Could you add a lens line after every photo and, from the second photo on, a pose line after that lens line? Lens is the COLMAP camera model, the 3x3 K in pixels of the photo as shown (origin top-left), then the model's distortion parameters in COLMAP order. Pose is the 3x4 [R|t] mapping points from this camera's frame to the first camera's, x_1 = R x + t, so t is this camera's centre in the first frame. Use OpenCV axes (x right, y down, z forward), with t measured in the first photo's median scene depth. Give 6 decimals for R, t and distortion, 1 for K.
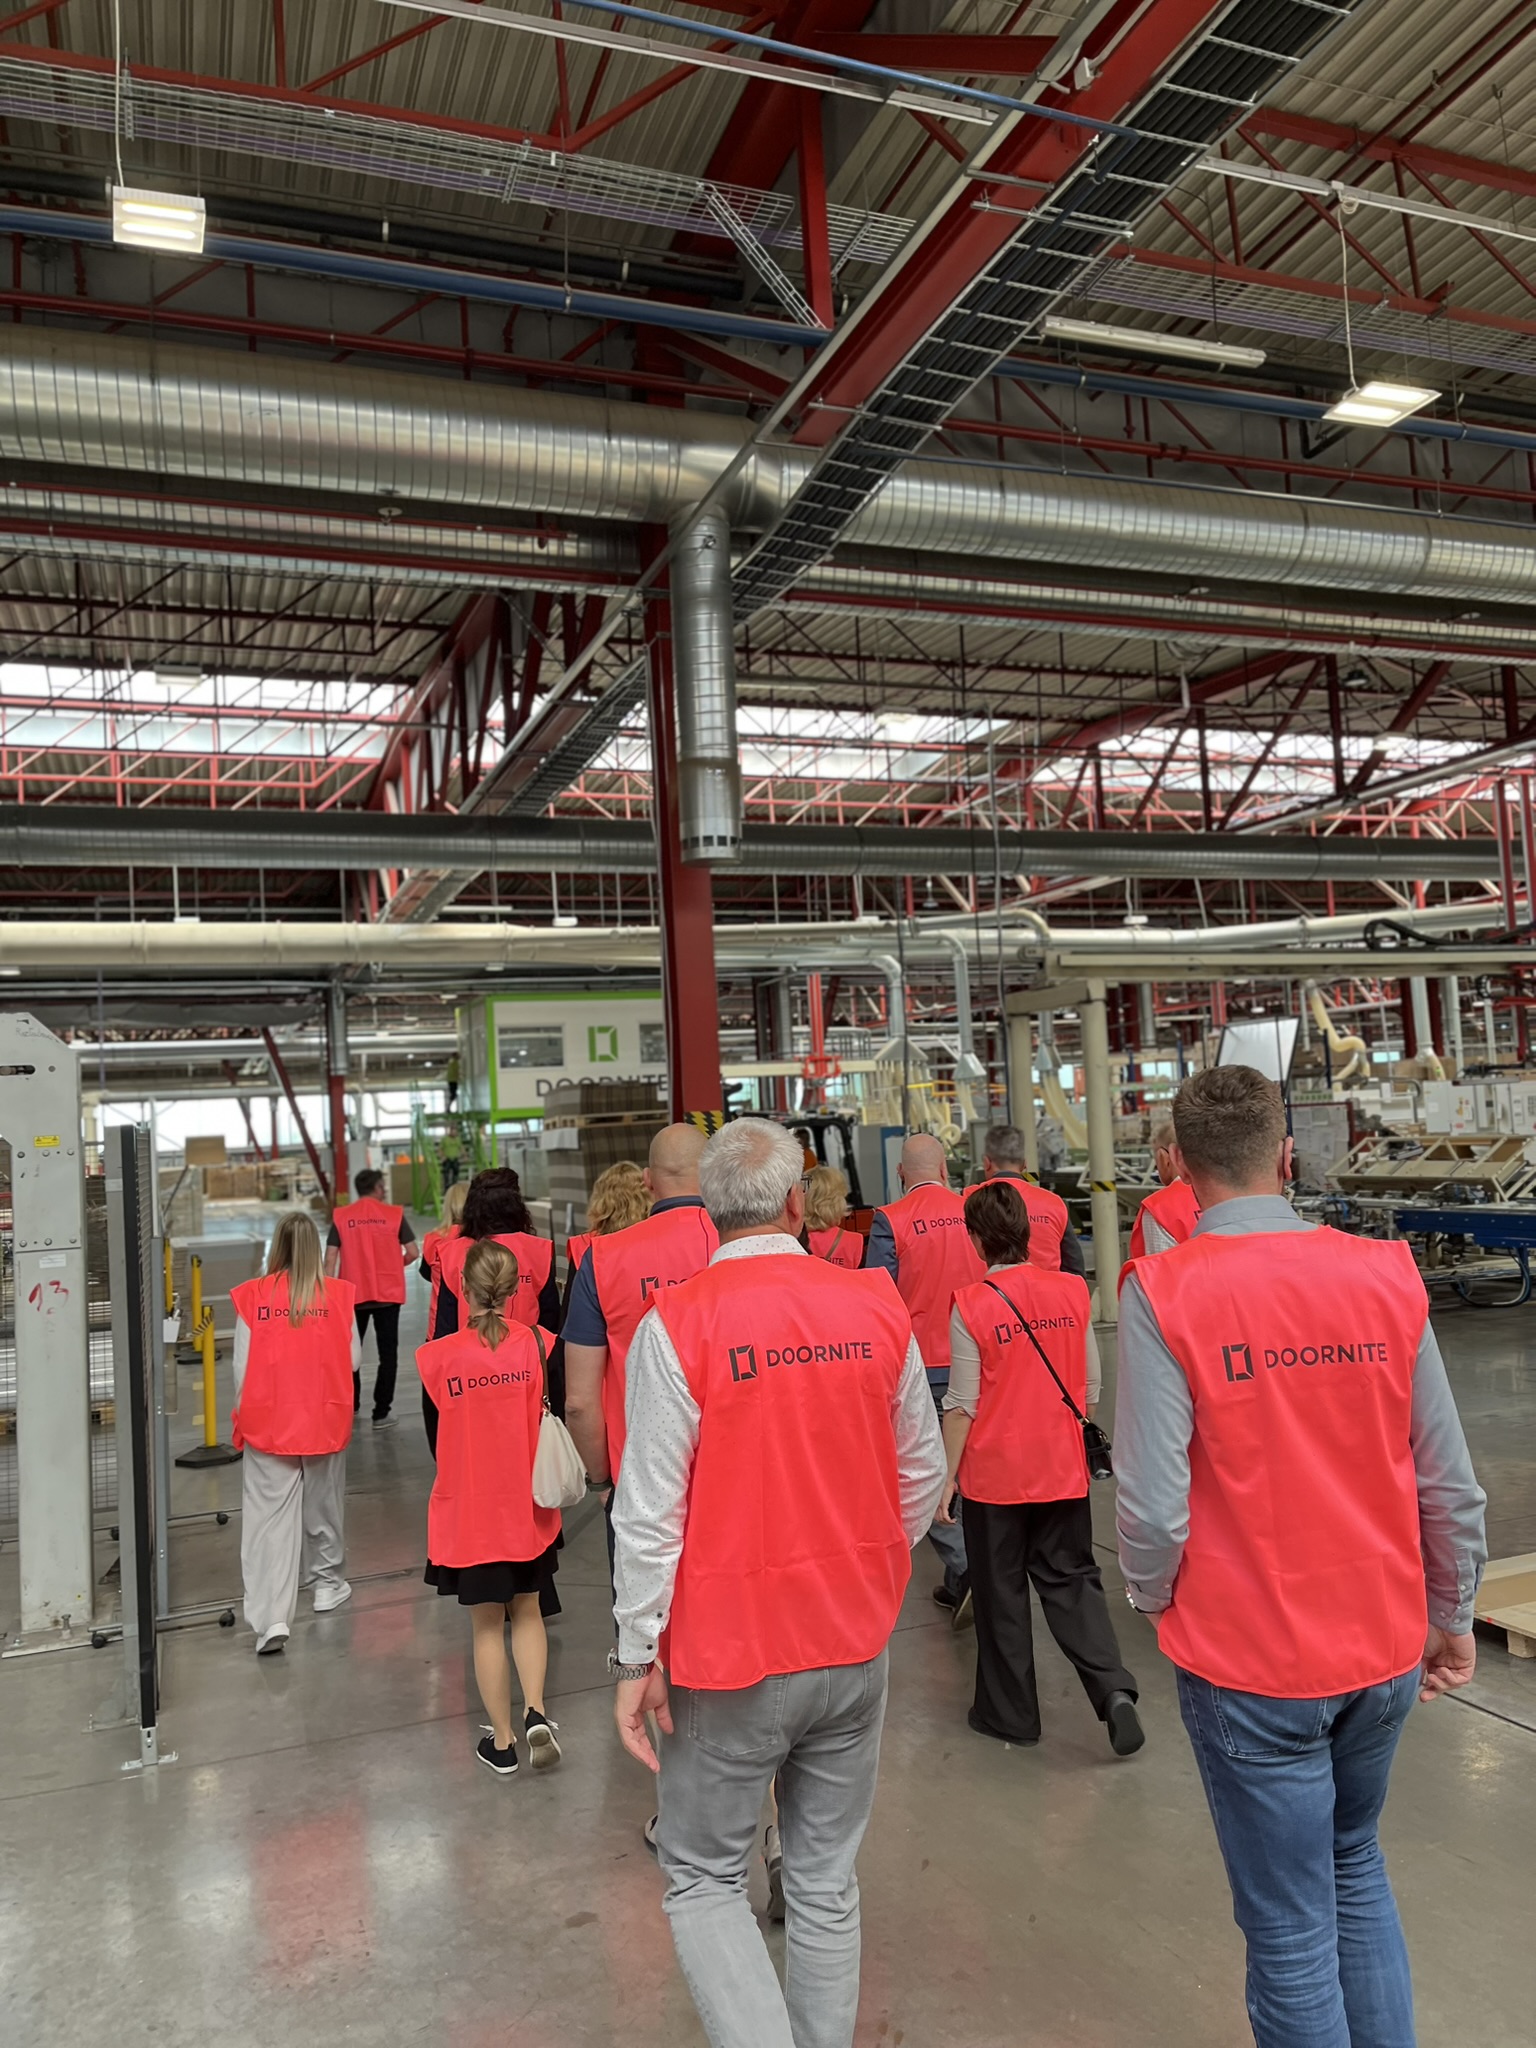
lens RADIAL K [[1587.4, 0, 852.3], [0, 1587.4, 1046.9], [0, 0, 1]] dist [0.008554, -0.000182]
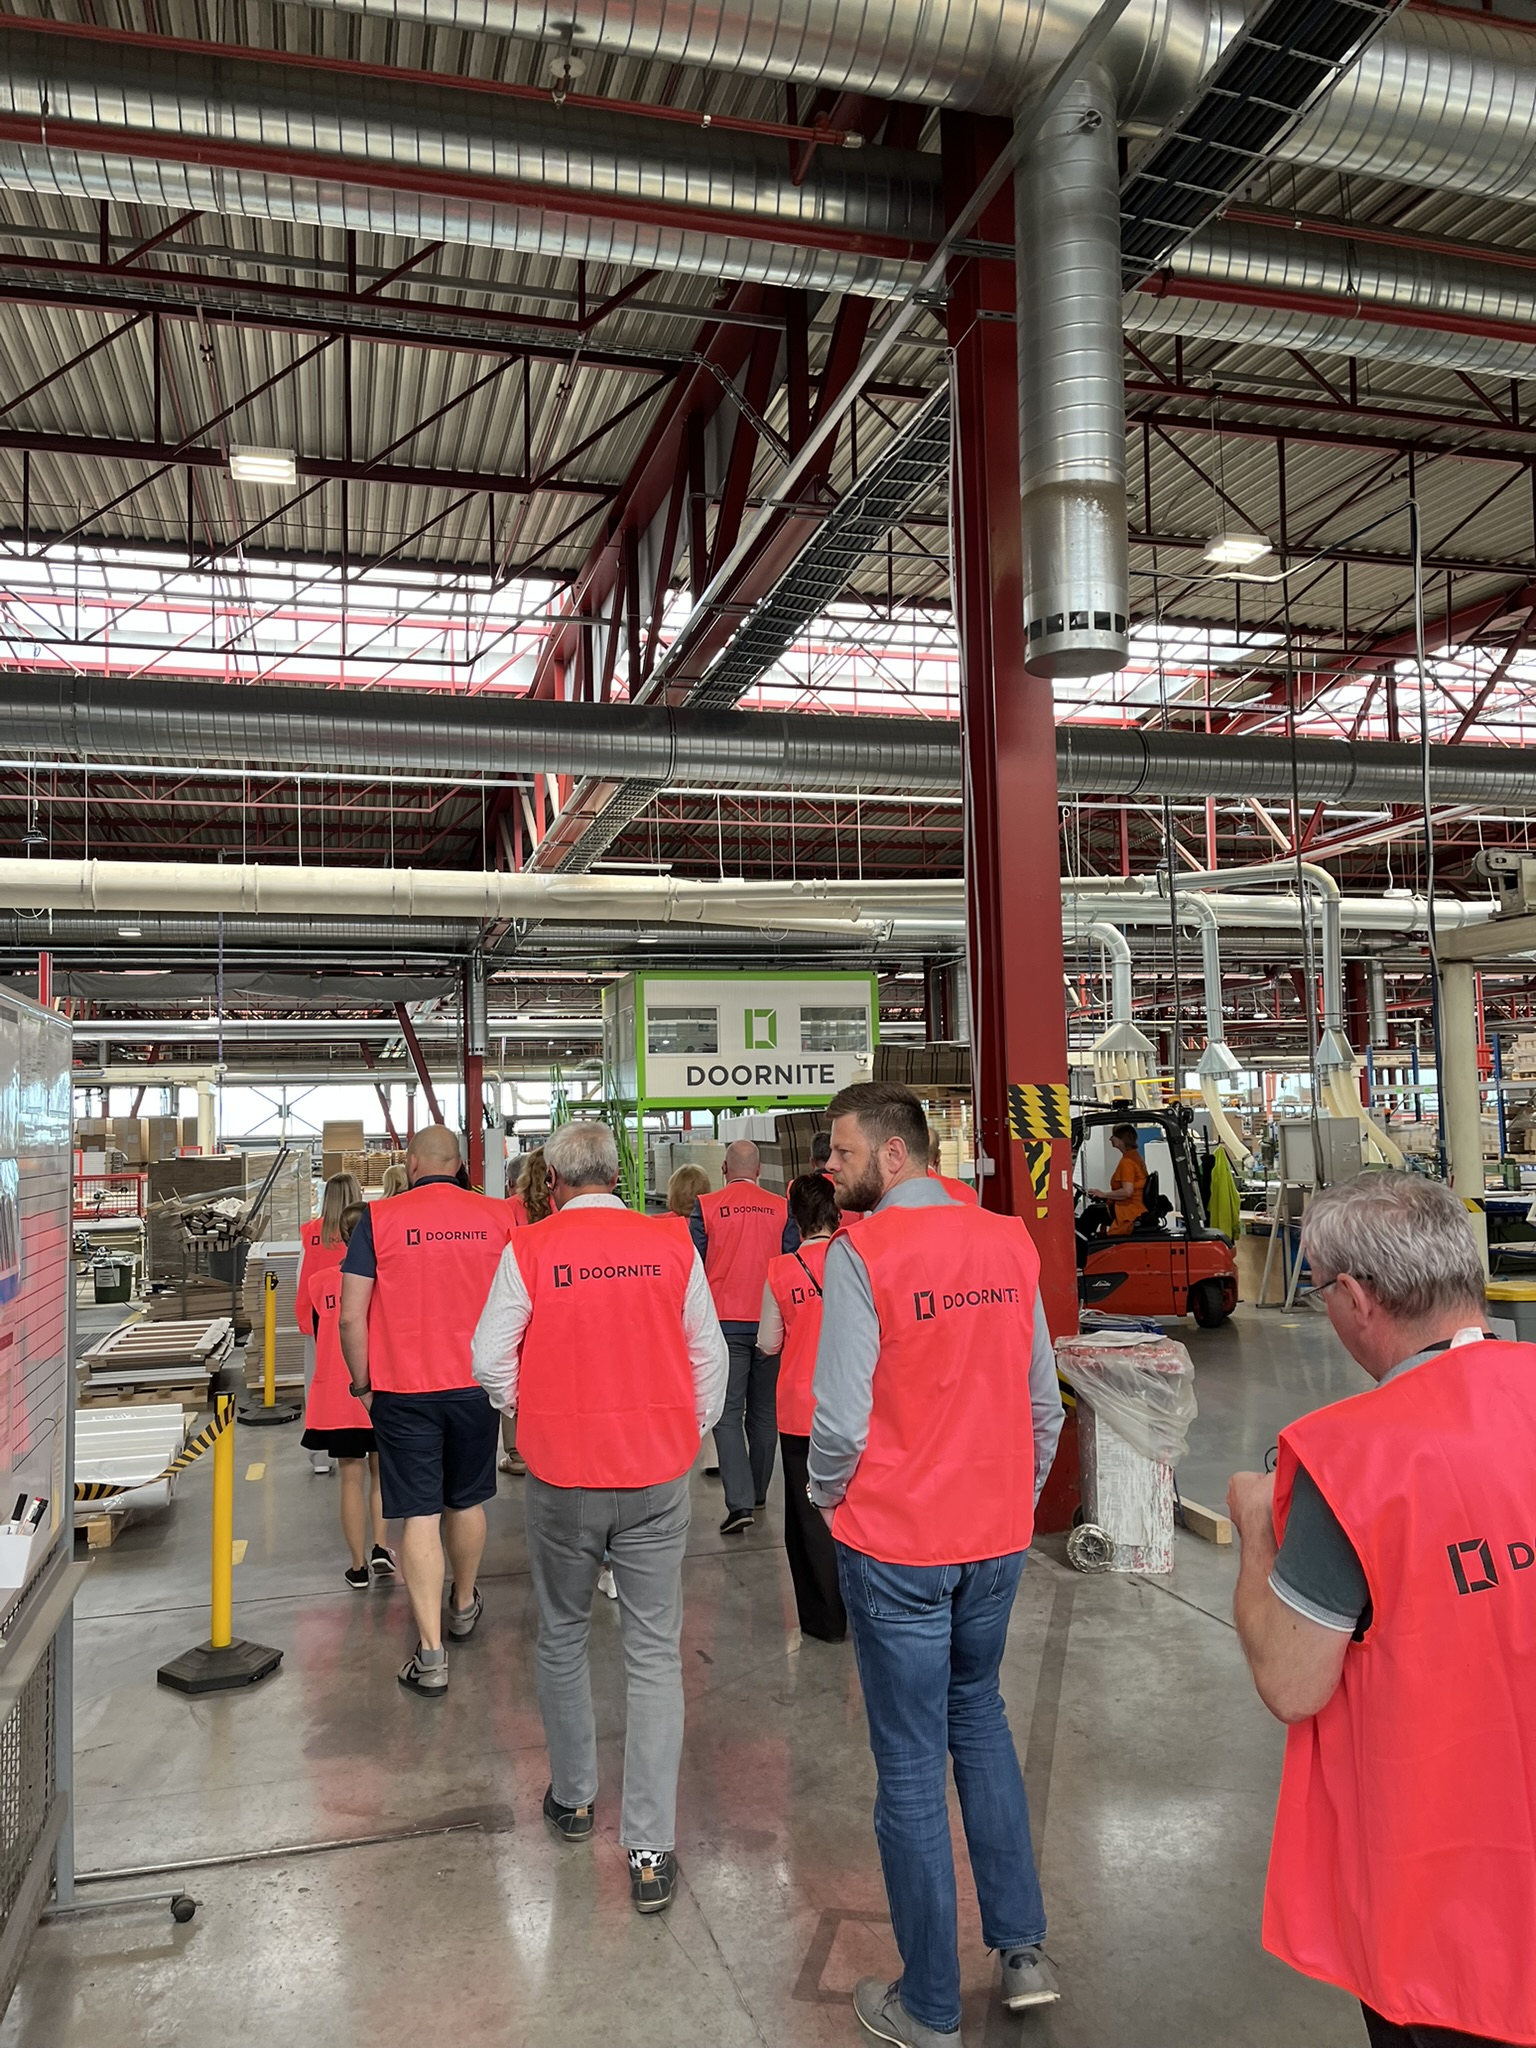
lens RADIAL K [[1578.3, 0, 778.0], [0, 1578.3, 1021.3], [0, 0, 1]] dist [0.098559, -0.134471]
pose [[0.991734, 0.020362, -0.126683, -0.048153], [-0.022669, 0.999602, -0.016795, 0.012076], [0.126291, 0.019528, 0.991801, 0.157262]]
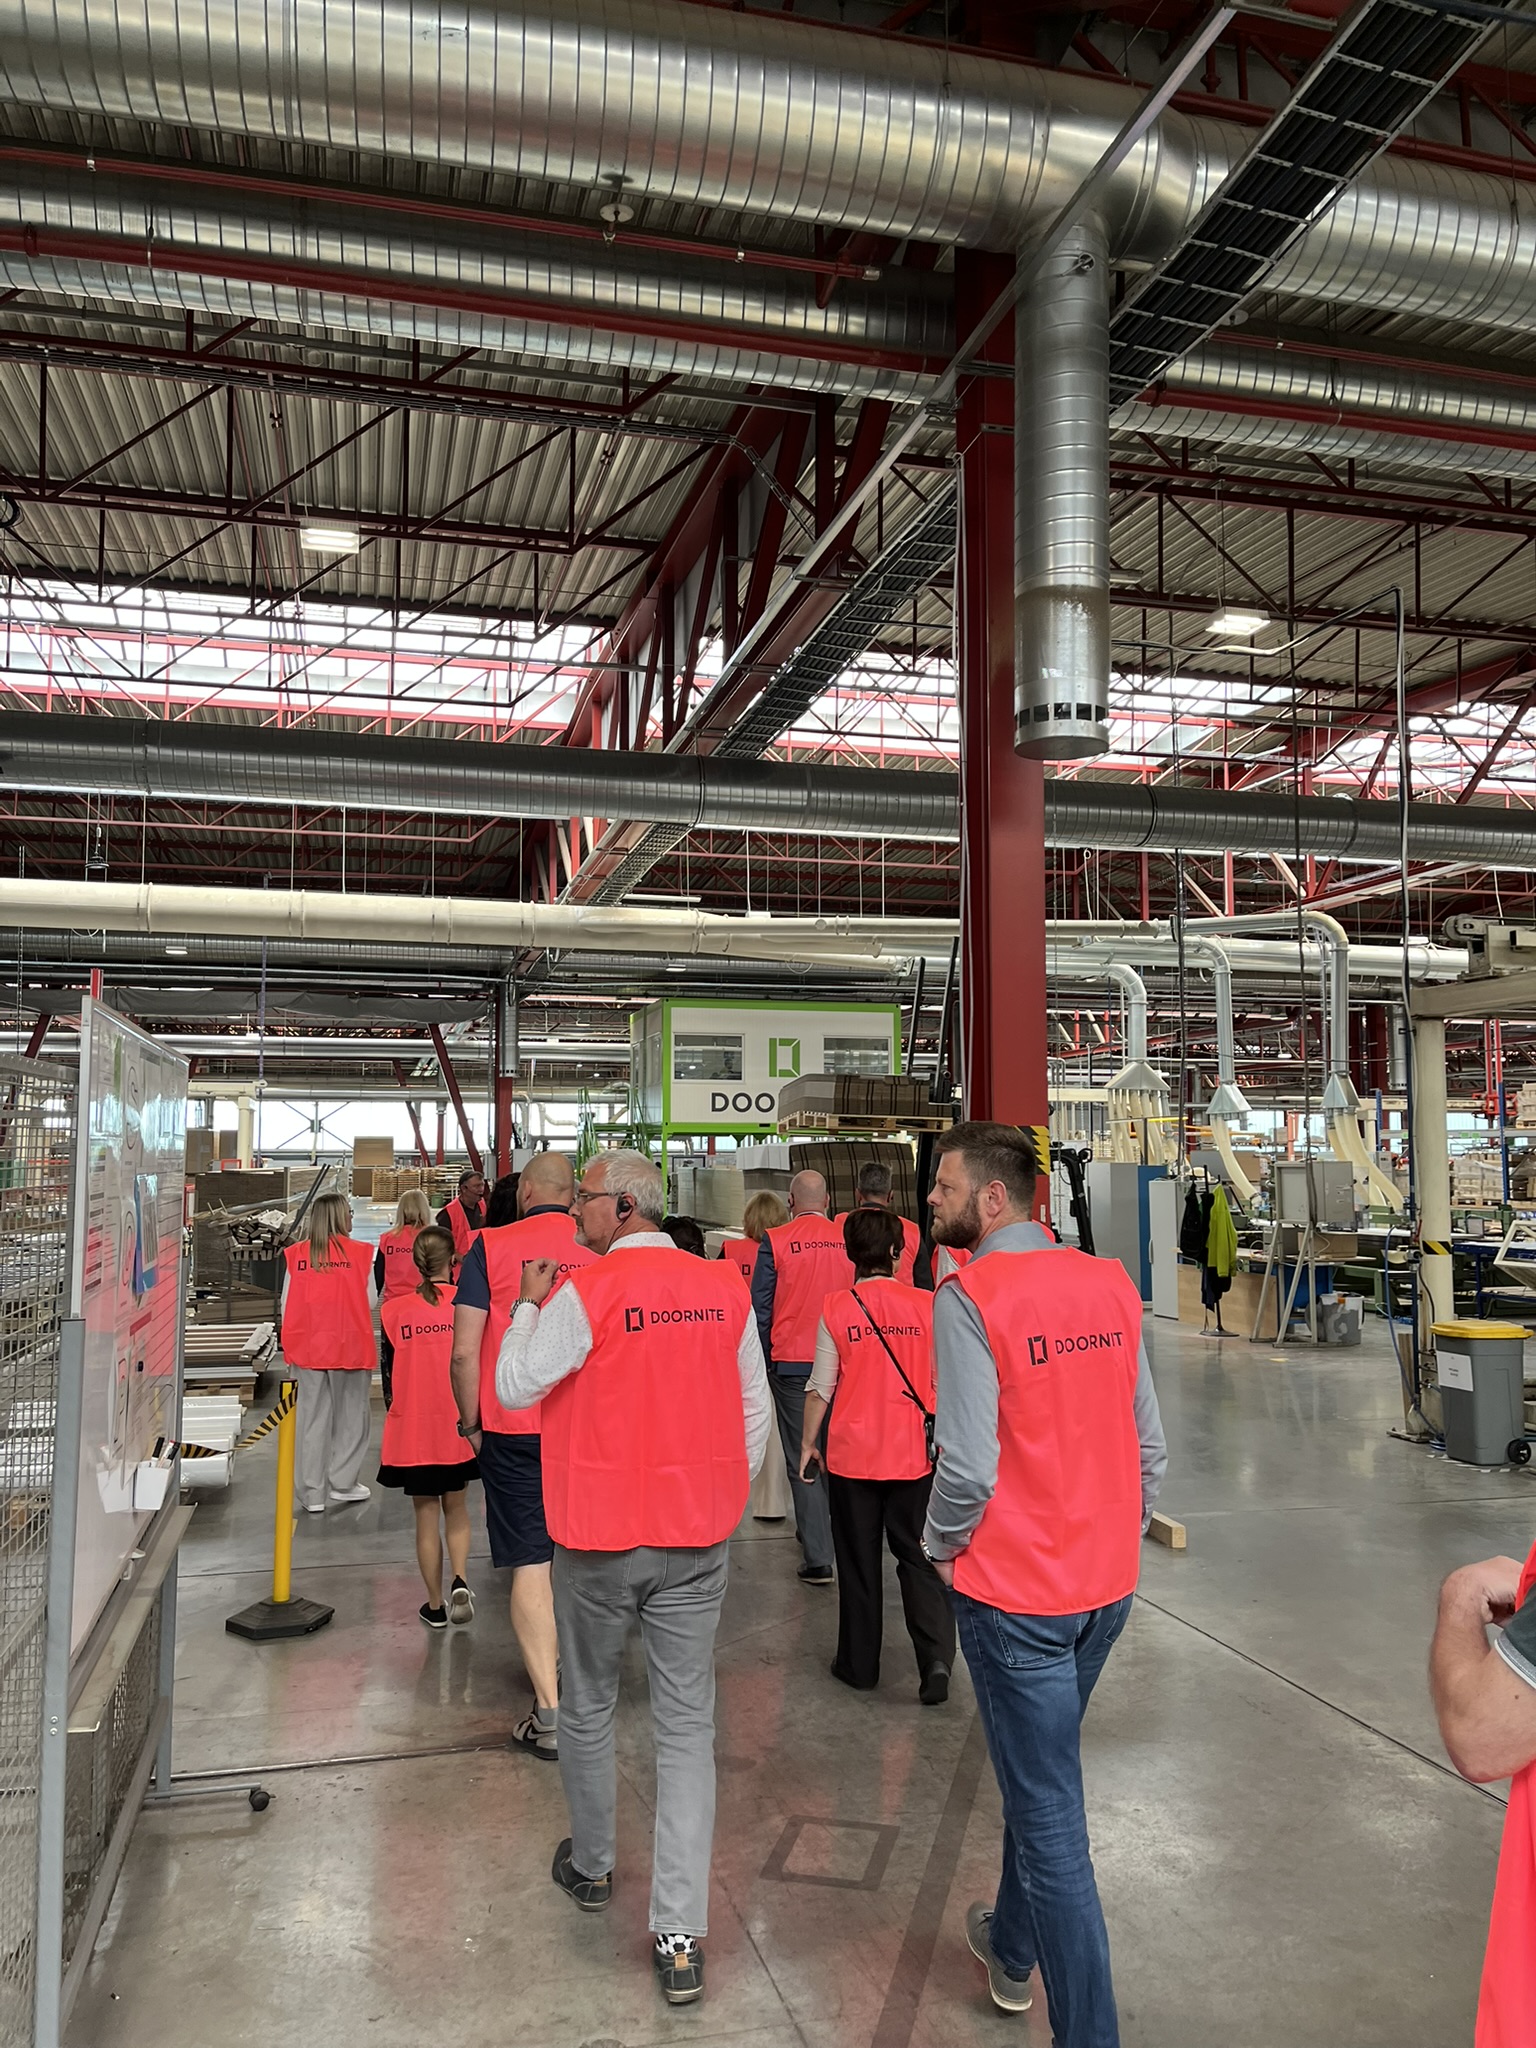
lens RADIAL K [[1579.8, 0, 767.0], [0, 1579.8, 1033.5], [0, 0, 1]] dist [0.123764, -0.172624]
pose [[0.987546, 0.042559, -0.151463, -0.041087], [-0.046785, 0.998606, -0.024446, 0.009650], [0.150211, 0.031227, 0.988161, 0.129877]]
